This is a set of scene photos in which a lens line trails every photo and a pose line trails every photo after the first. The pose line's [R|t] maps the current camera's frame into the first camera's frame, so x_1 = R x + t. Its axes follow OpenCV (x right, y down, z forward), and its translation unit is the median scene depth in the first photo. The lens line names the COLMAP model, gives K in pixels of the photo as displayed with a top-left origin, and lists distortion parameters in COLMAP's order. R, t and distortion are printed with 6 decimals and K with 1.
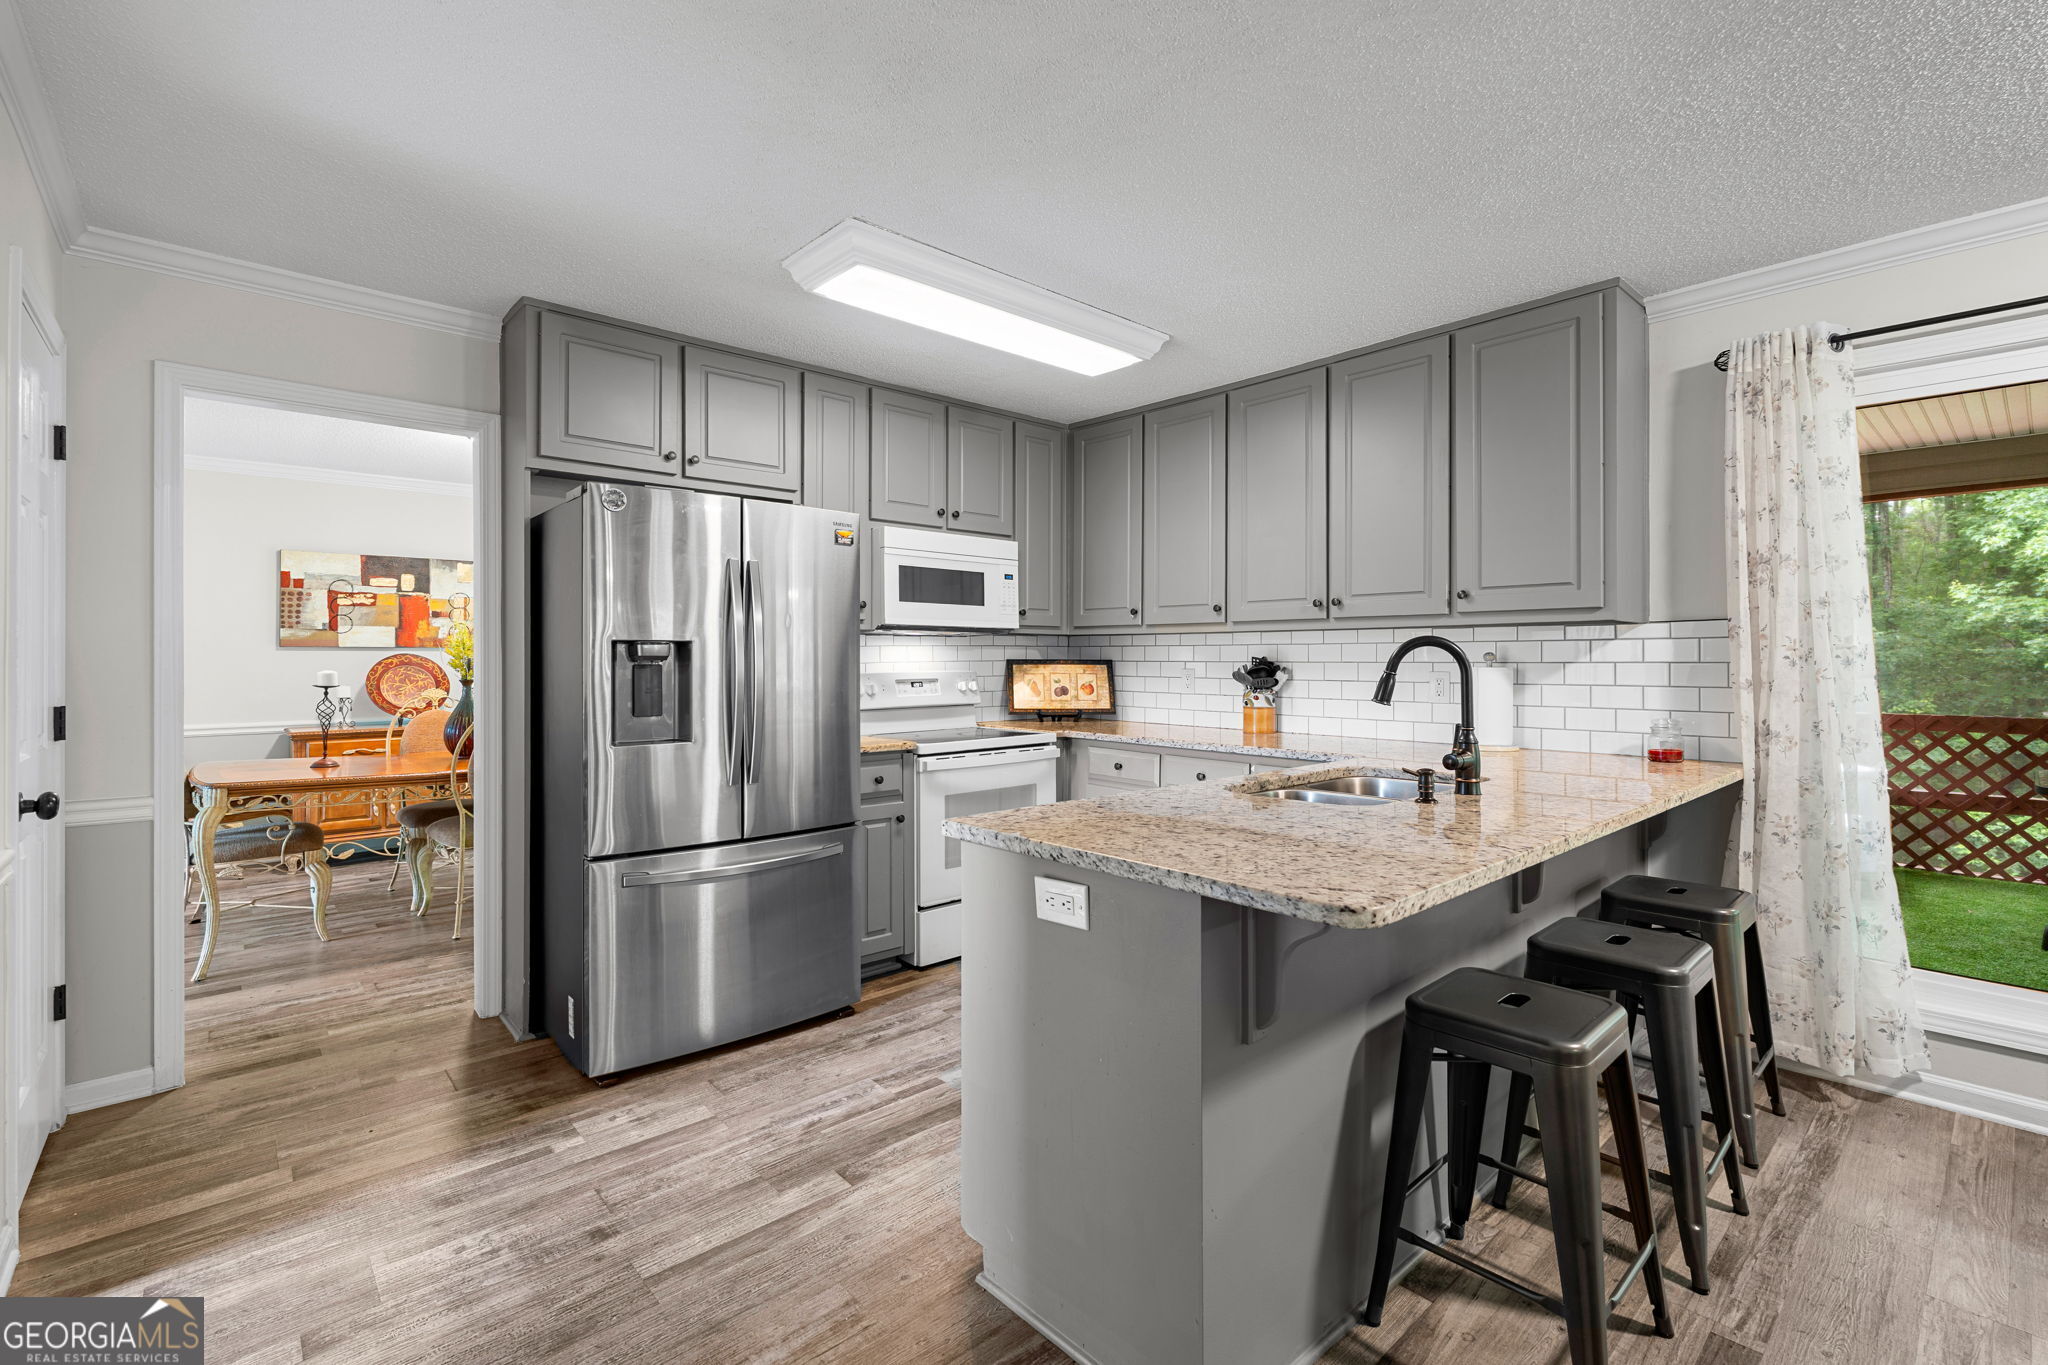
lens RADIAL K [[907.6, 0, 1013.8], [0, 907.6, 658.6], [0, 0, 1]] dist [0.002845, 0.000376]
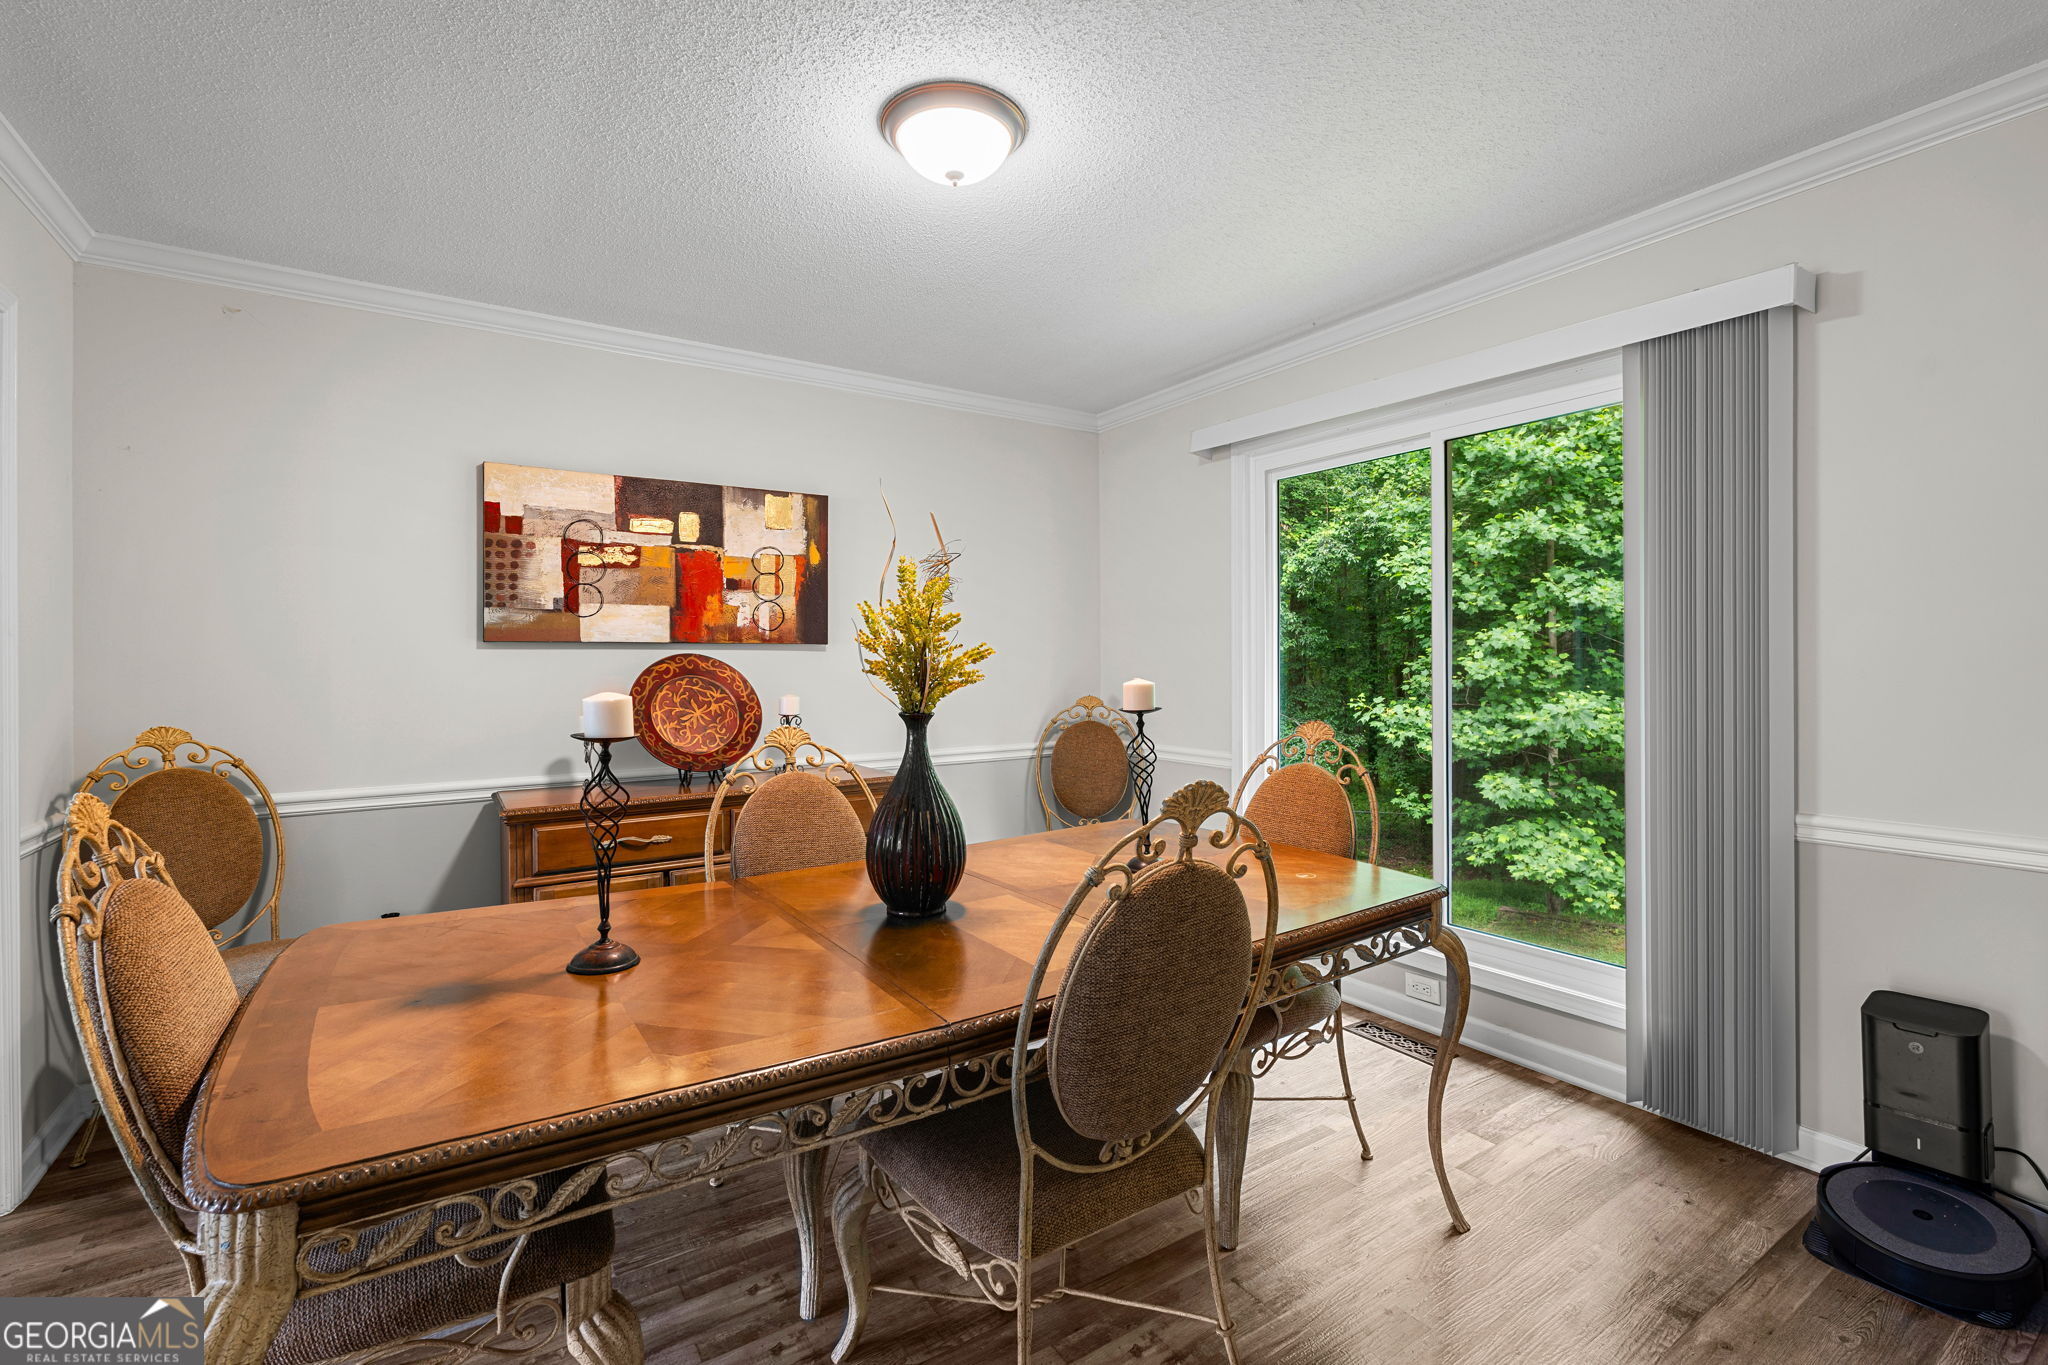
lens RADIAL K [[886.3, 0, 1024.7], [0, 886.3, 667.6], [0, 0, 1]] dist [-0.009977, 0.000125]
pose [[0.991735, -0.004596, -0.128219, -0.566915], [0.005128, 0.999980, 0.003826, 0.002637], [0.128199, -0.004451, 0.991738, 0.701379]]
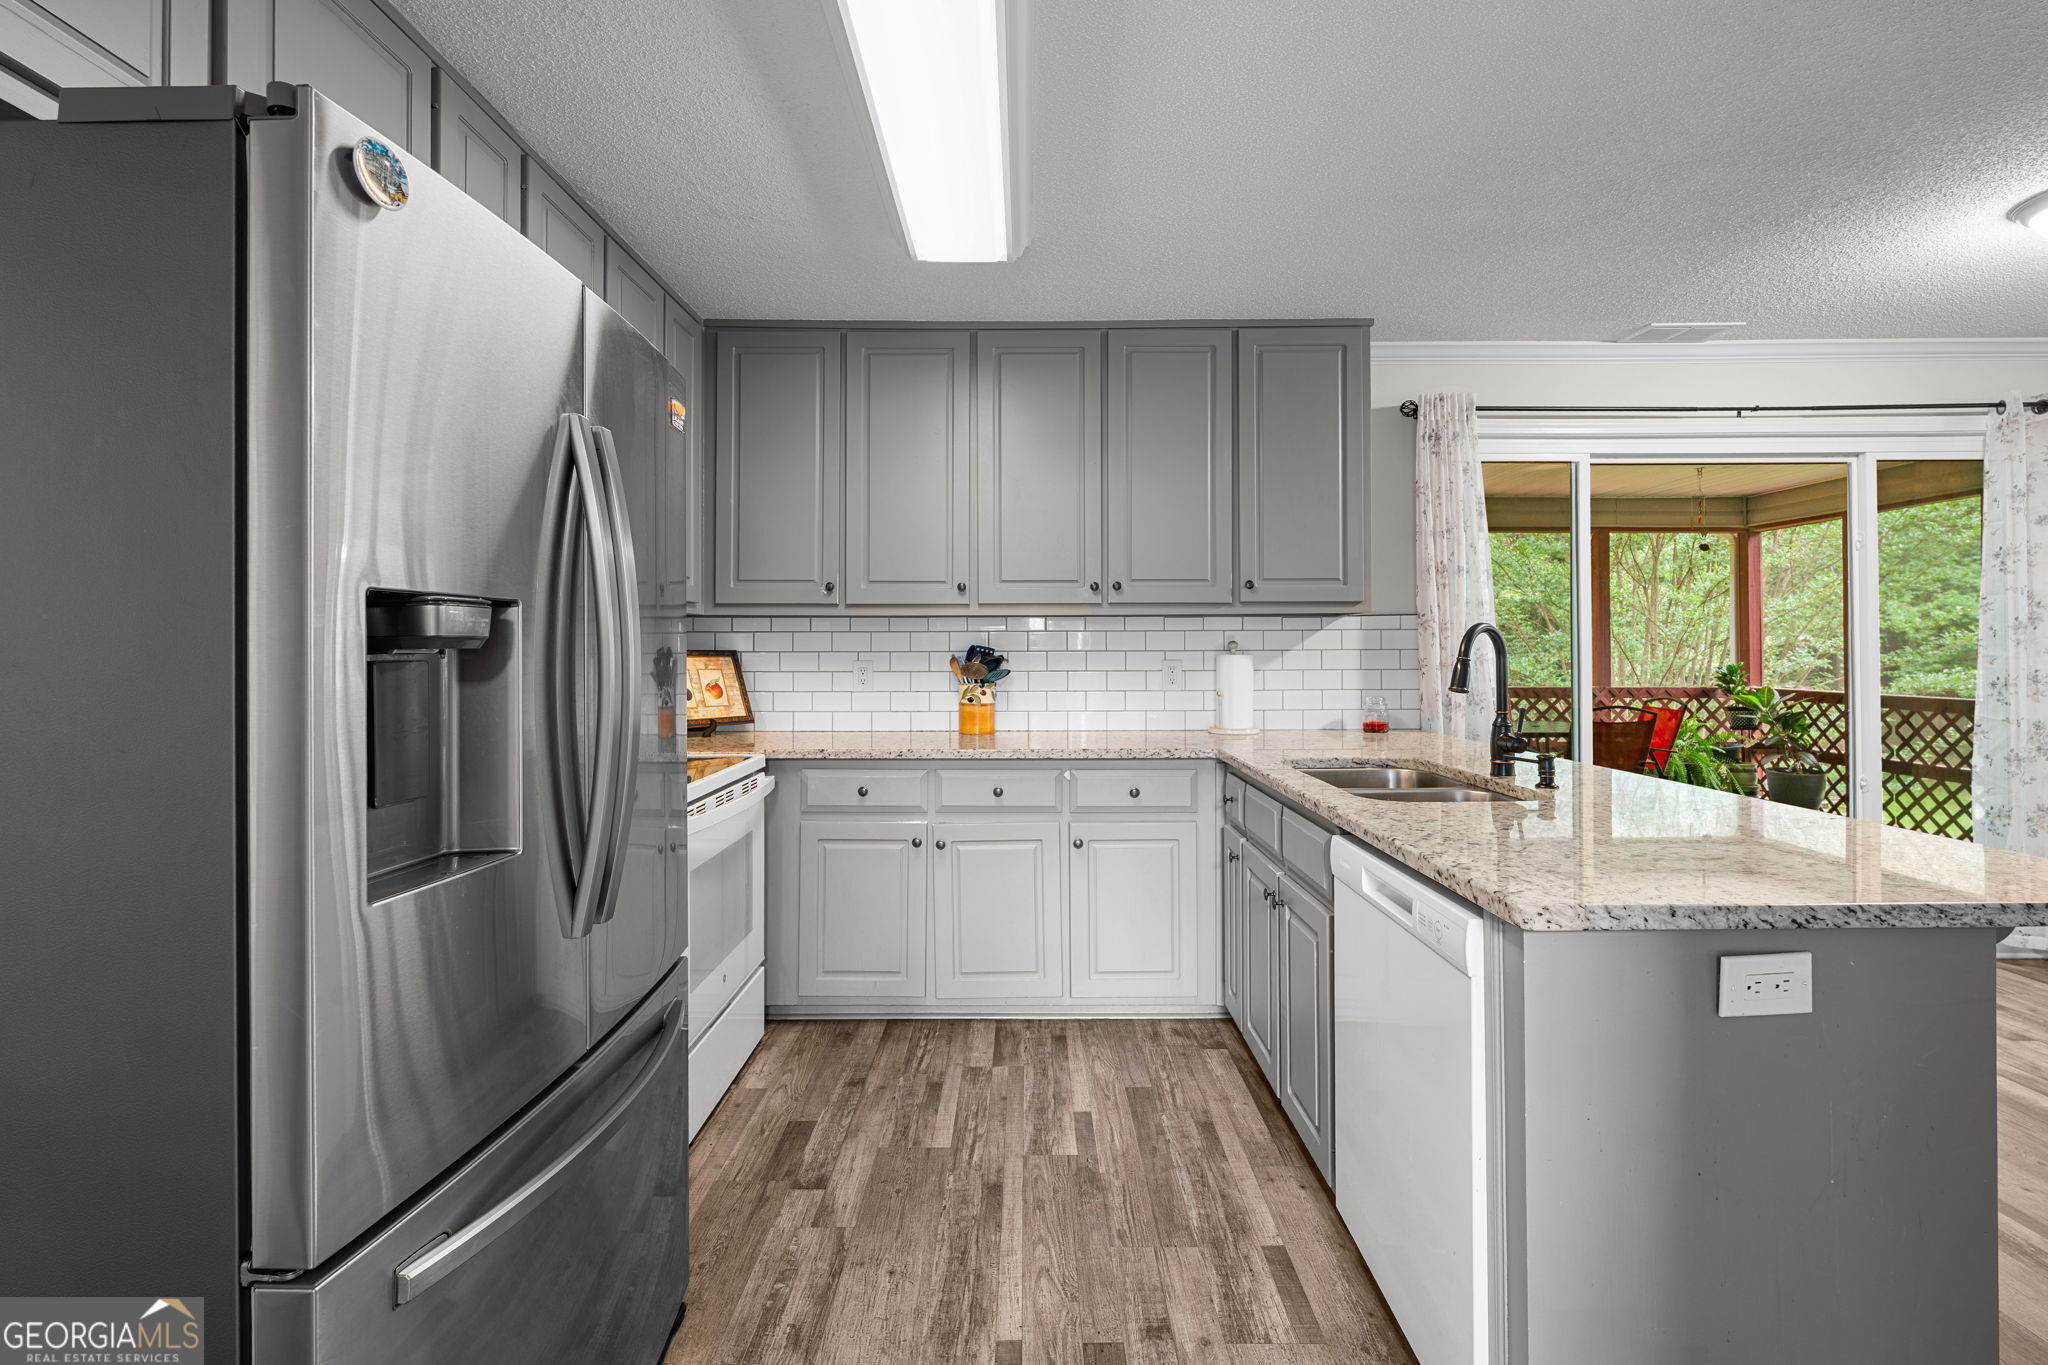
lens RADIAL K [[910.8, 0, 1023.1], [0, 910.8, 645.8], [0, 0, 1]] dist [-0.001434, -0.000141]
pose [[0.664346, 0.001025, 0.747424, -0.337113], [0.003319, 0.999985, -0.004322, 0.002025], [-0.747417, 0.005352, 0.664333, 0.375076]]
